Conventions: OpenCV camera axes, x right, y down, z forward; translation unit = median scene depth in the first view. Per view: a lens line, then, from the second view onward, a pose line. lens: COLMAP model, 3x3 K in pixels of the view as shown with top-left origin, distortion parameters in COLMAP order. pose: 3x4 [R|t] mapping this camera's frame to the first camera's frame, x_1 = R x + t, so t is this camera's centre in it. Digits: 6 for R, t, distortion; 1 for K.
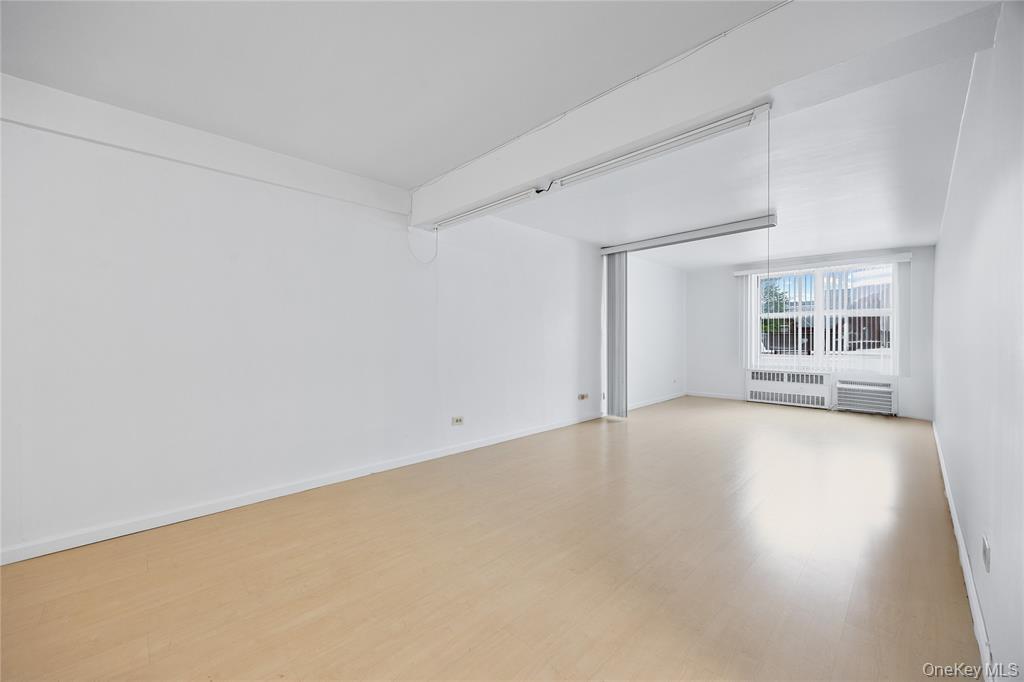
lens RADIAL K [[401.0, 0, 513.3], [0, 401.0, 336.8], [0, 0, 1]] dist [-0.006904, -0.000331]
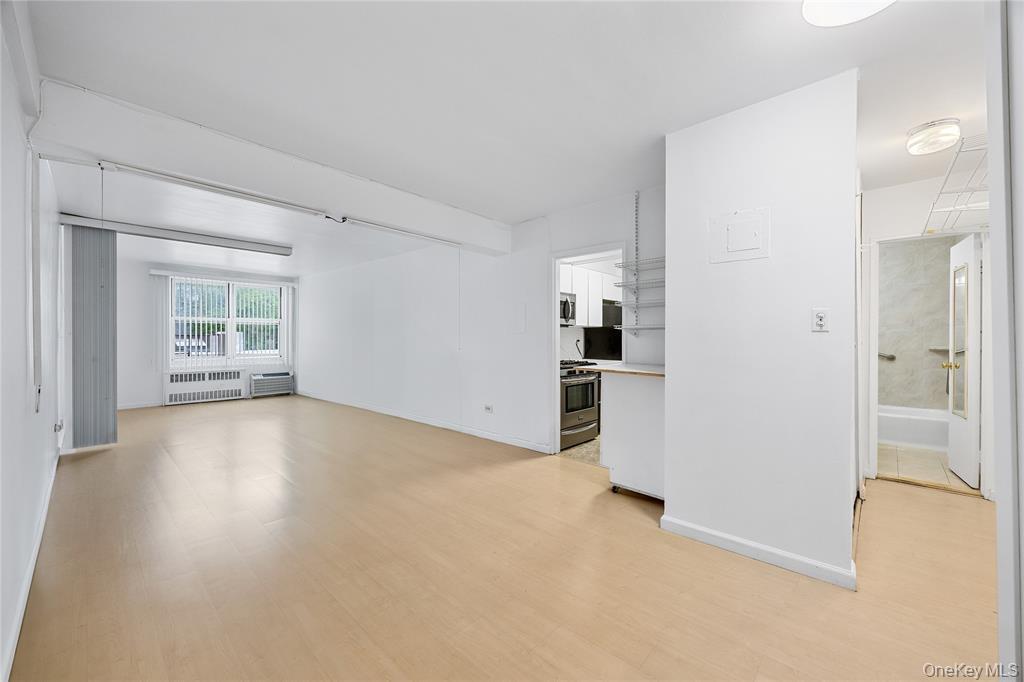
lens RADIAL K [[401.0, 0, 525.8], [0, 401.0, 343.5], [0, 0, 1]] dist [-0.006904, -0.000331]
pose [[-0.071451, -0.011879, 0.997373, -0.473246], [-0.006641, 0.999913, 0.011433, -0.007263], [-0.997422, -0.005806, -0.071523, 0.210429]]
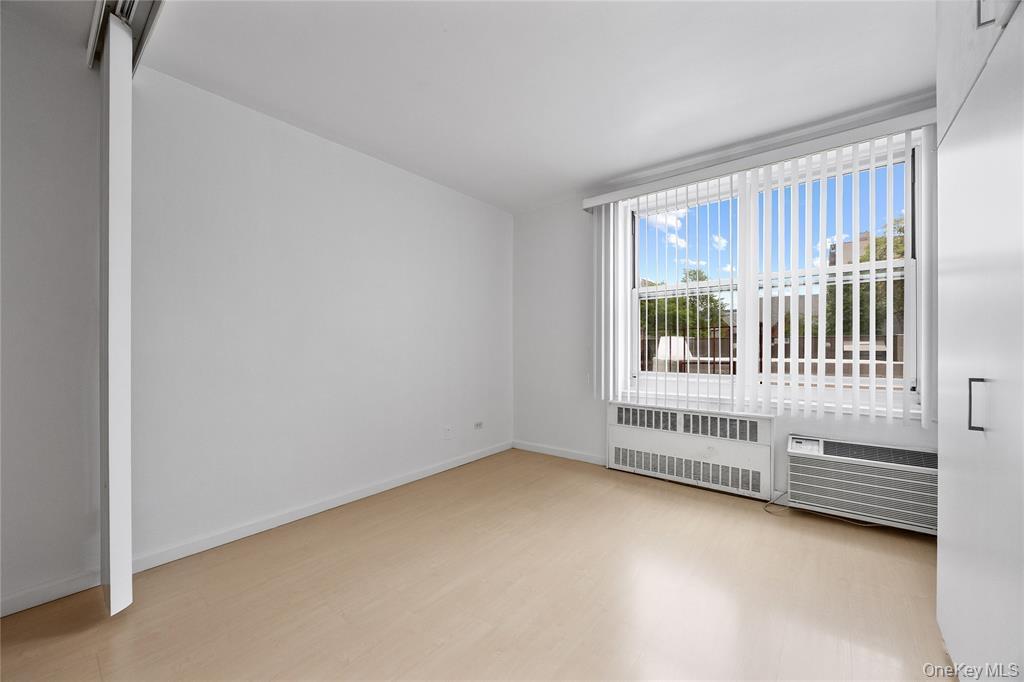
lens RADIAL K [[401.0, 0, 507.0], [0, 401.0, 347.1], [0, 0, 1]] dist [-0.006904, -0.000331]
pose [[0.996186, -0.005481, 0.087086, 0.450494], [0.004915, 0.999965, 0.006713, 0.012407], [-0.087120, -0.006259, 0.996178, 0.569758]]
